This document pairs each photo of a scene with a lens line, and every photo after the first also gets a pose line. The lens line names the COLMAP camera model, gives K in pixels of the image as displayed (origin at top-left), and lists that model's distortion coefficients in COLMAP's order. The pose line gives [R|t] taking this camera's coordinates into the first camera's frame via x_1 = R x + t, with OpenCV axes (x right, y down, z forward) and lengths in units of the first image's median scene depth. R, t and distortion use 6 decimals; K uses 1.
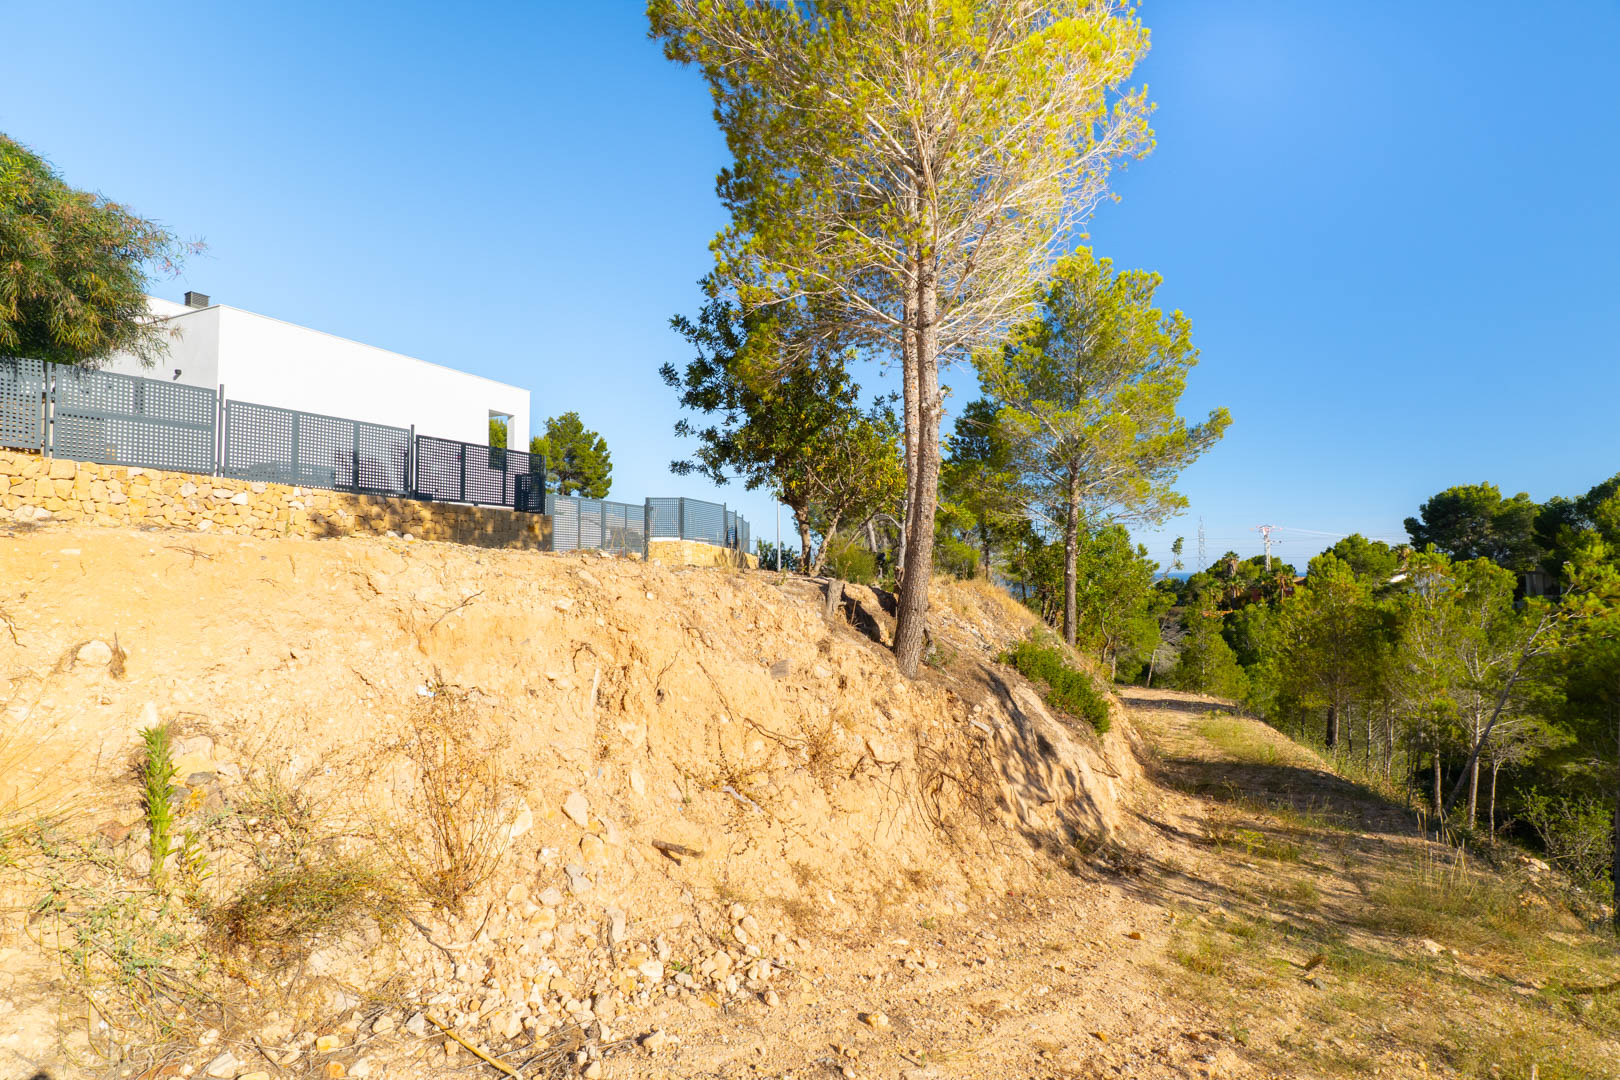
lens RADIAL K [[606.5, 0, 809.1], [0, 606.5, 517.4], [0, 0, 1]] dist [0.001088, 0.000047]
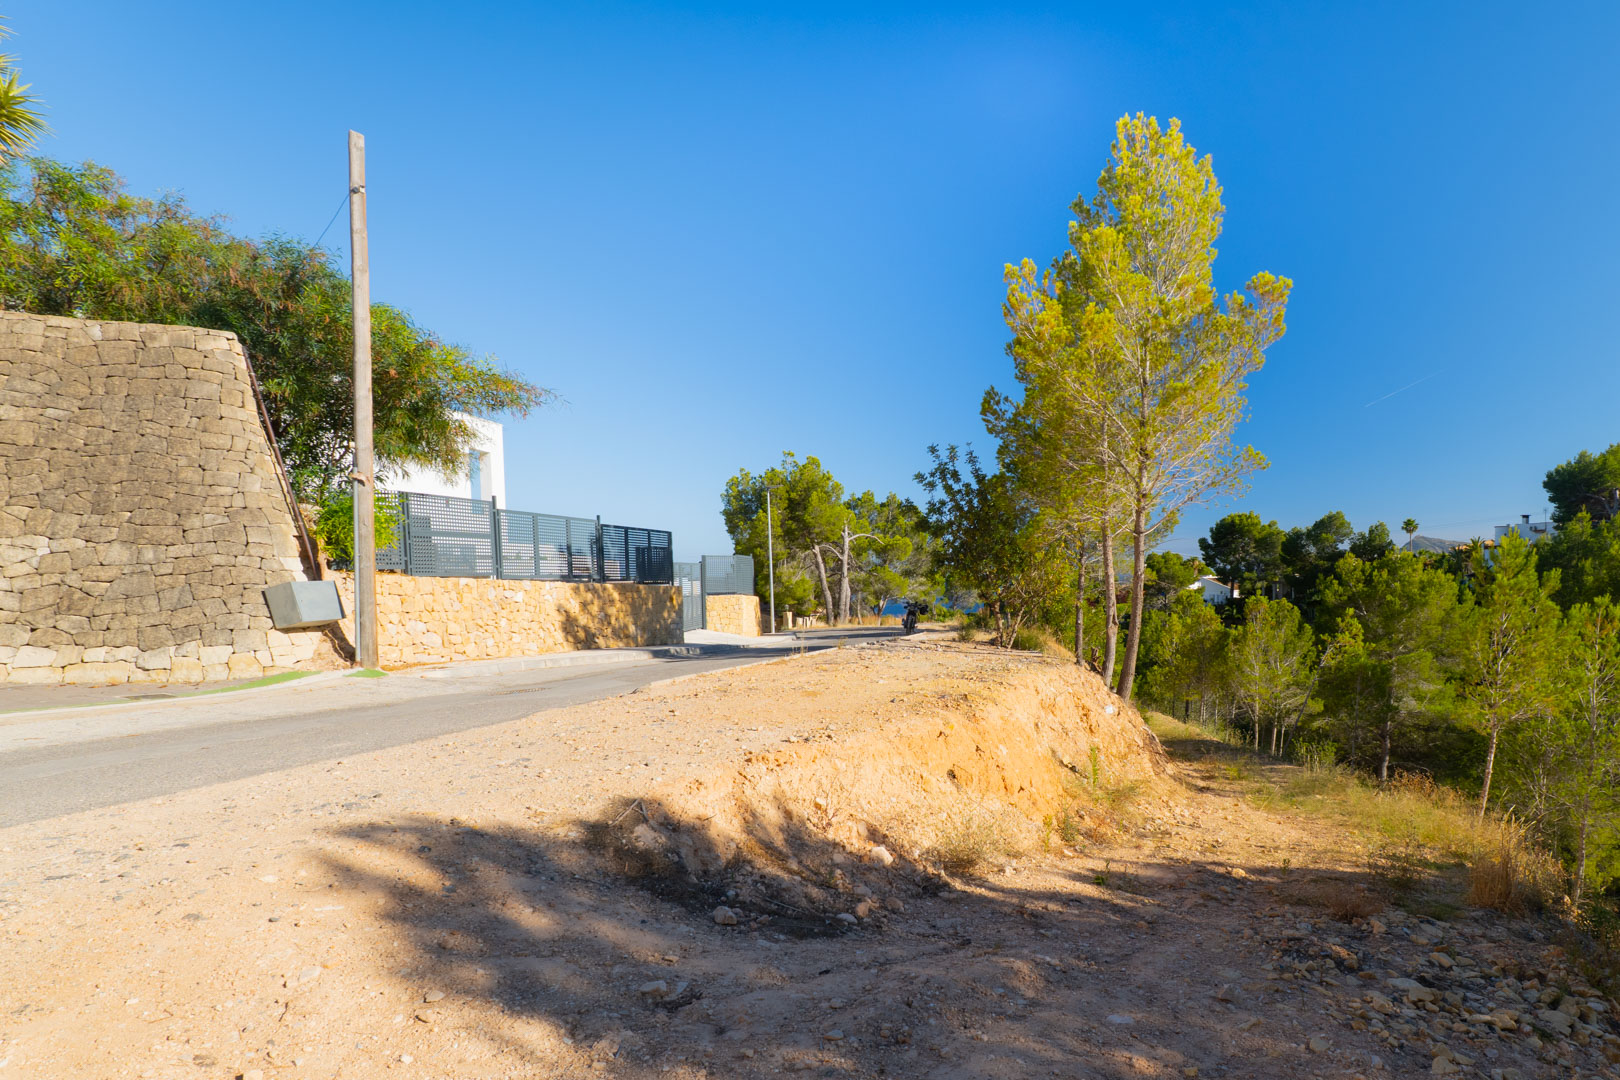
lens RADIAL K [[758.4, 0, 810.0], [0, 758.4, 540.0], [0, 0, 1]] dist [0.000108, 0.000044]
pose [[0.939085, -0.007018, 0.343613, -0.349945], [-0.012288, 0.998467, 0.053975, -0.085469], [-0.343465, -0.054910, 0.937559, -0.200724]]
